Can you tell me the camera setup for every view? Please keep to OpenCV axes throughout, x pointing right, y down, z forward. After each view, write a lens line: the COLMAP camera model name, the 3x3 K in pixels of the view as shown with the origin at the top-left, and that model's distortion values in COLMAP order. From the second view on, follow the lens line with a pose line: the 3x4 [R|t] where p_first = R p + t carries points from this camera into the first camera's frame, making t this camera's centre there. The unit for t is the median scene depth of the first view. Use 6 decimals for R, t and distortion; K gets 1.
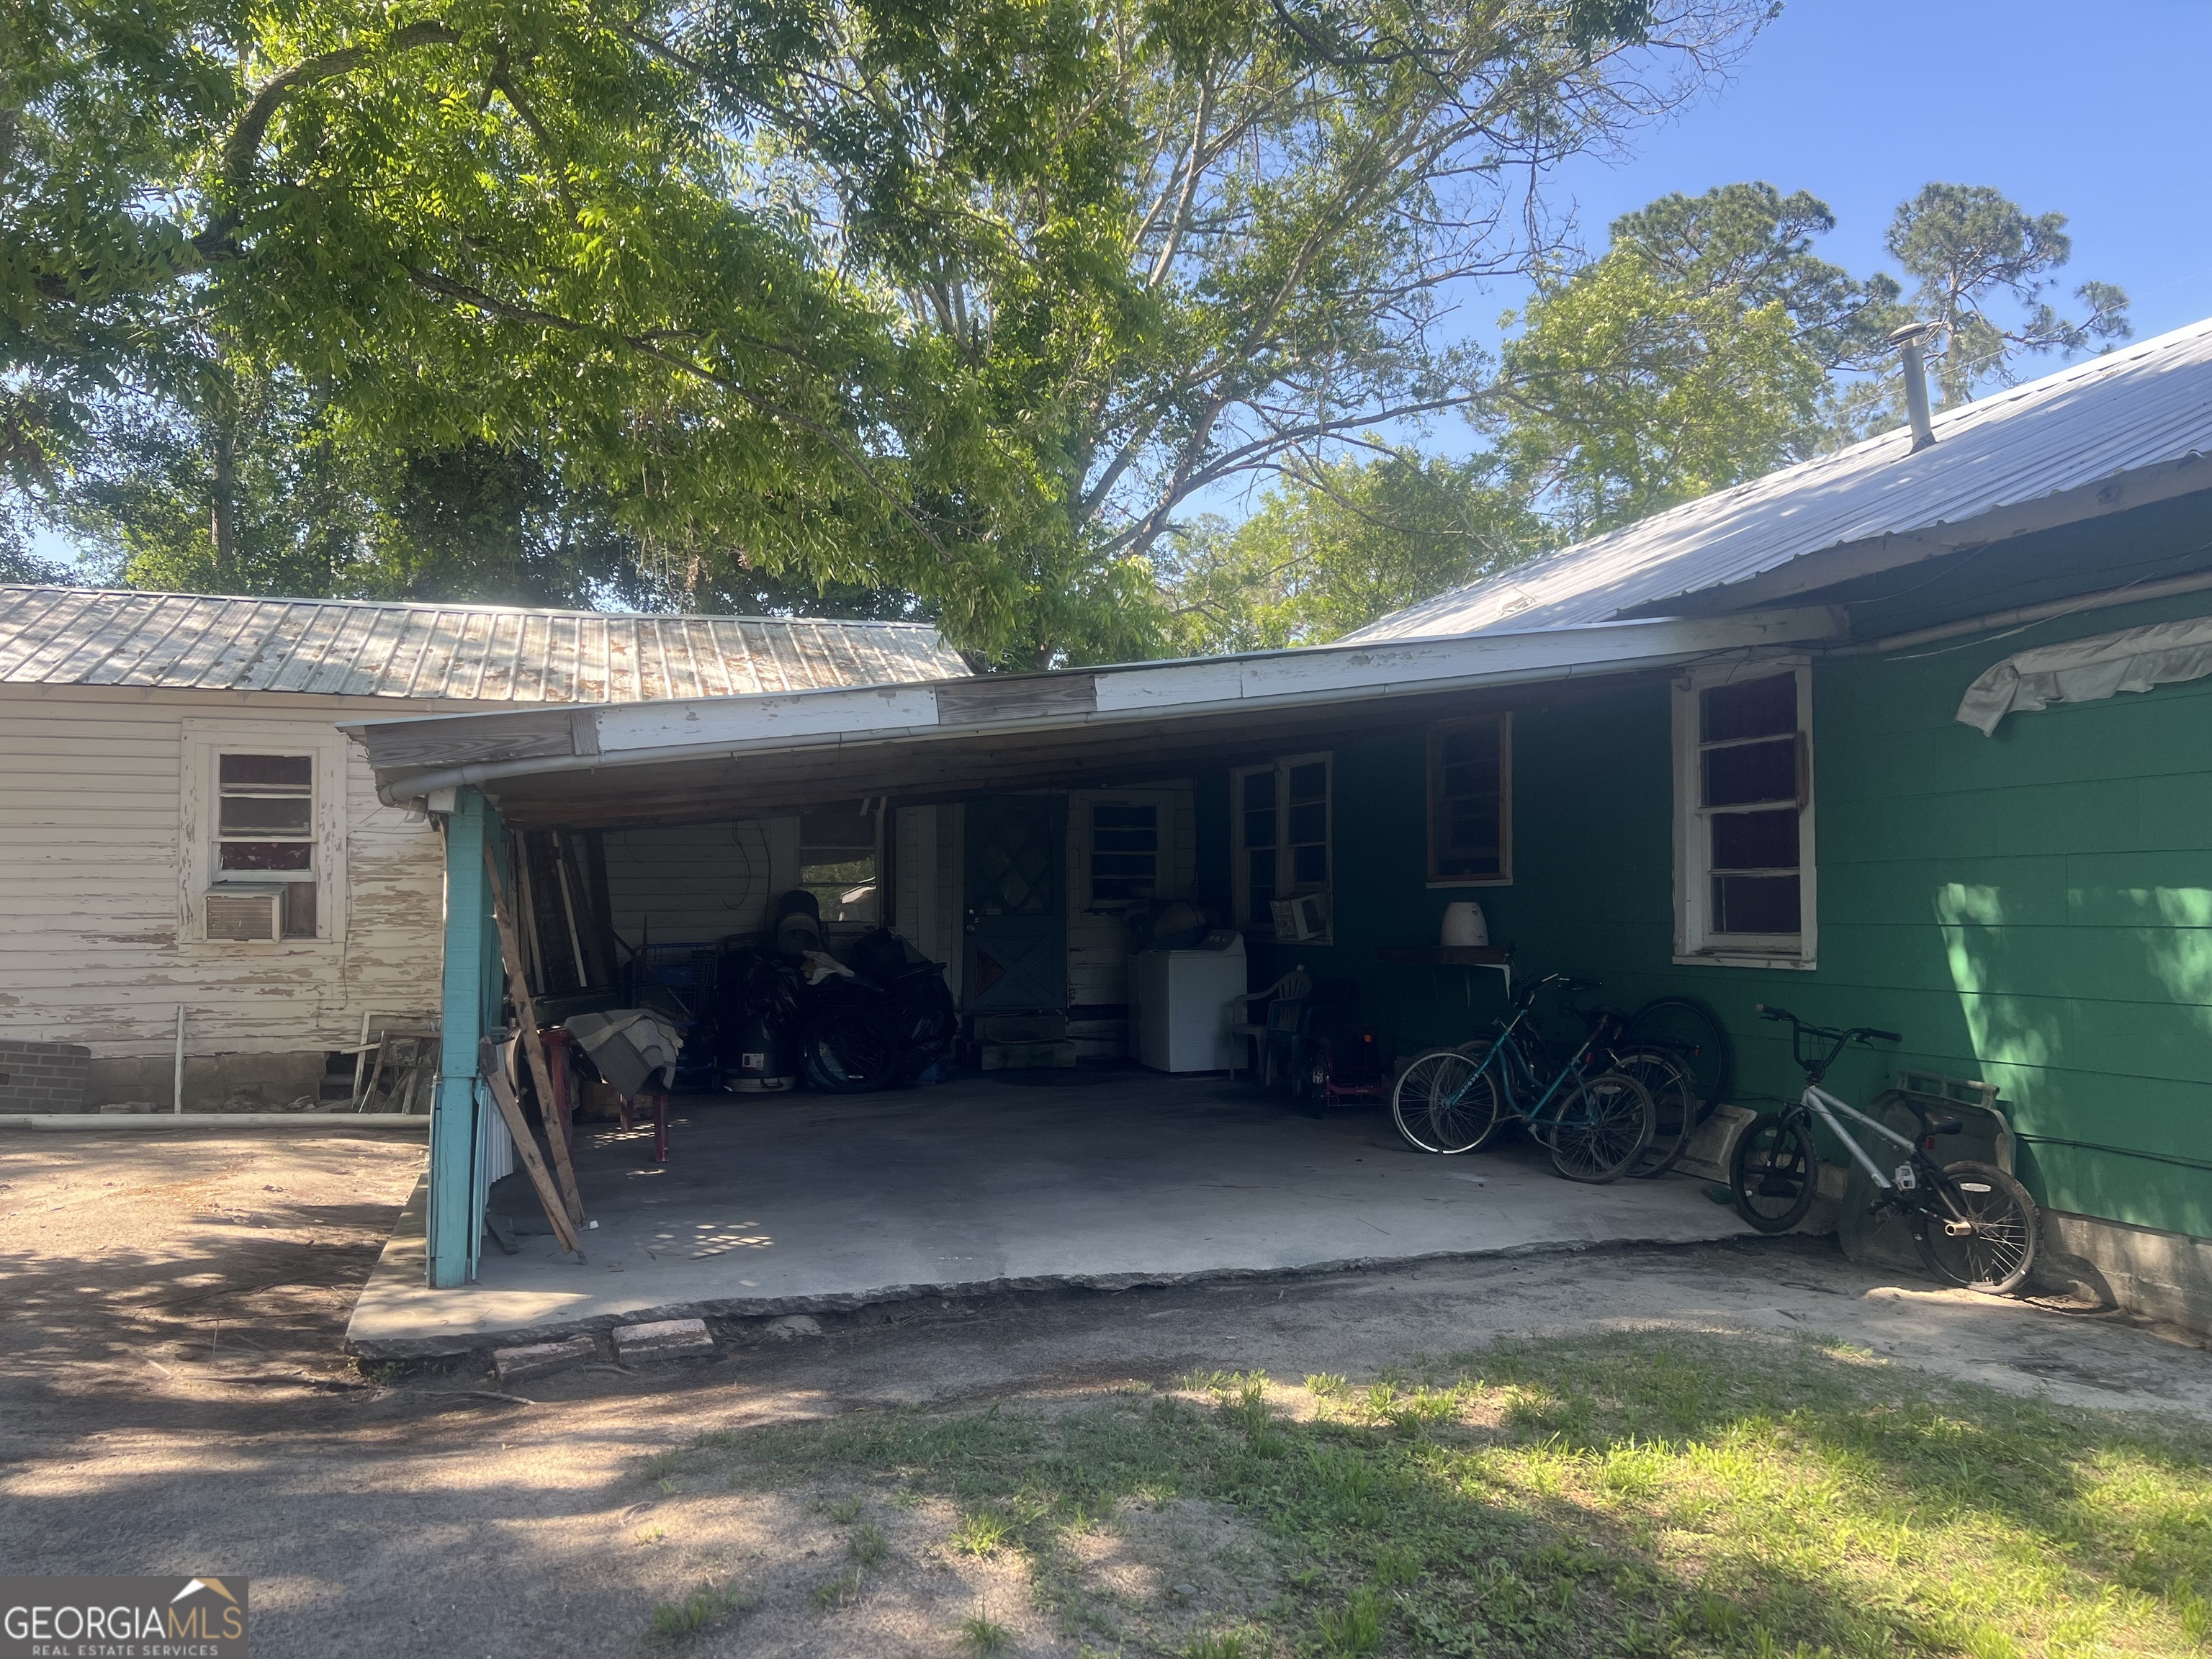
lens RADIAL K [[1658.1, 0, 1104.8], [0, 1658.1, 841.2], [0, 0, 1]] dist [0.051888, -0.064163]
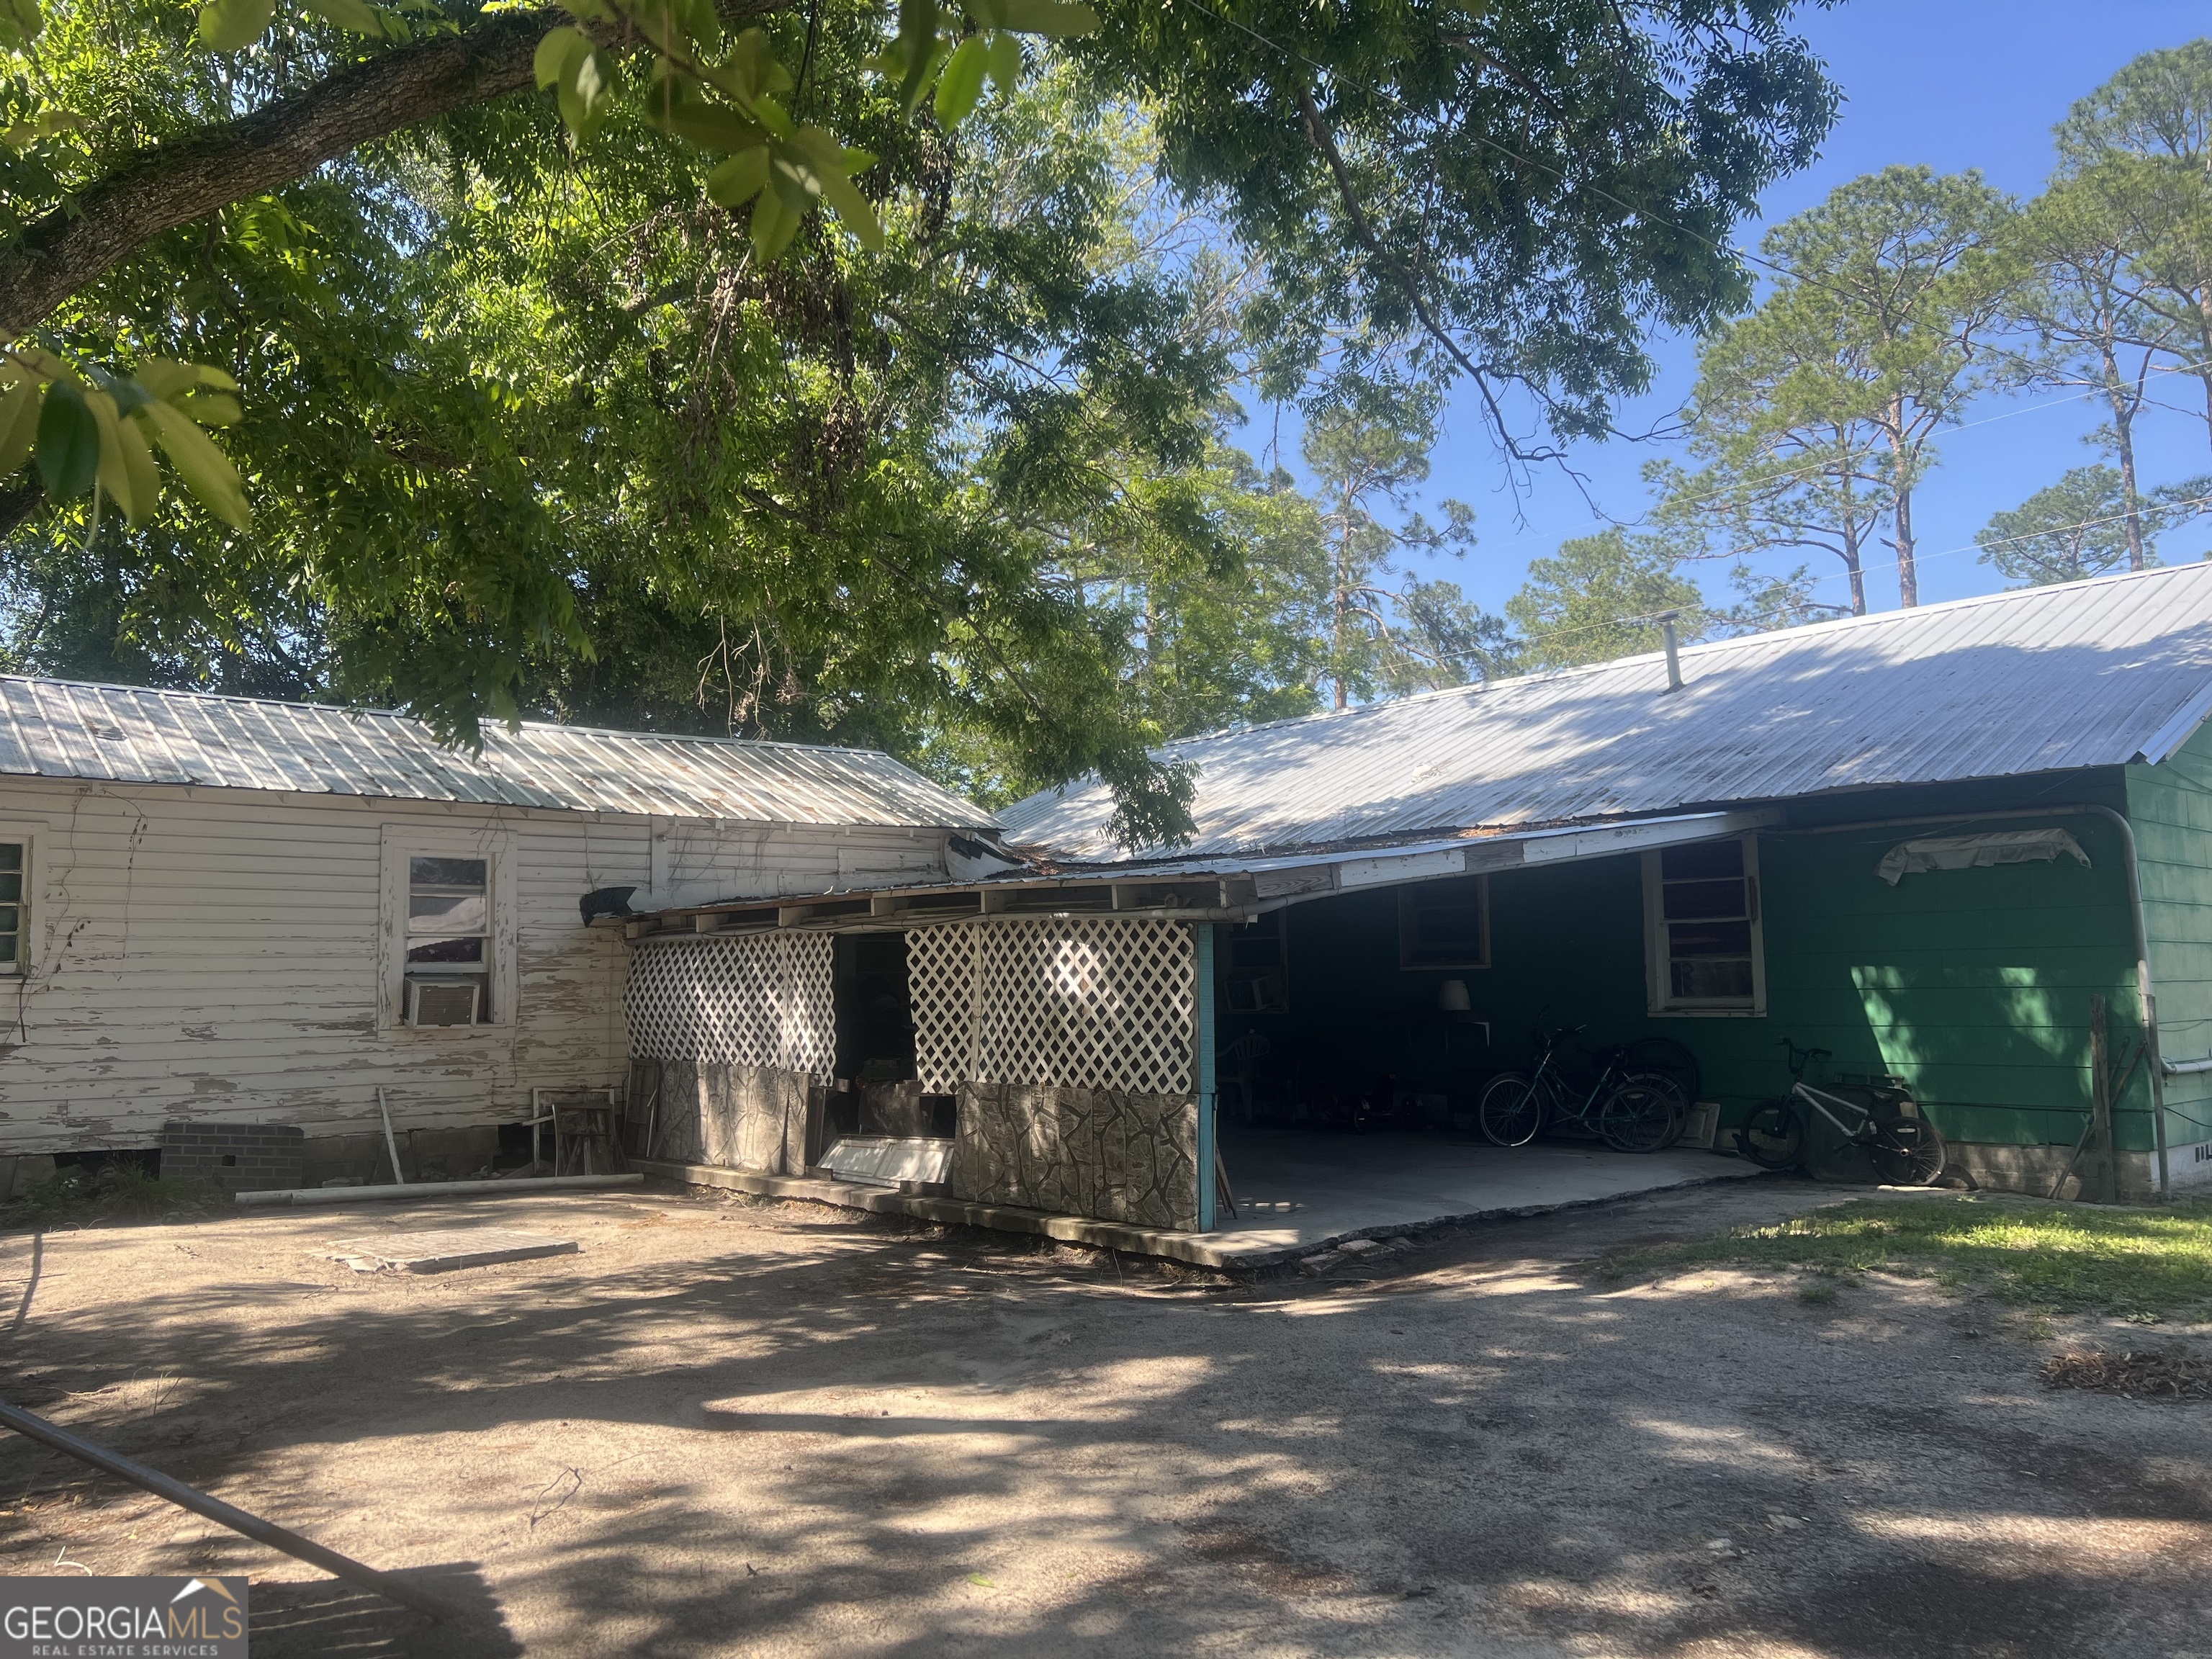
lens RADIAL K [[1658.1, 0, 1086.8], [0, 1658.1, 839.9], [0, 0, 1]] dist [0.051888, -0.064163]
pose [[0.919059, 0.024514, 0.393358, -0.571197], [-0.003816, 0.998570, -0.053316, -0.006368], [-0.394102, 0.047499, 0.917838, -0.192469]]
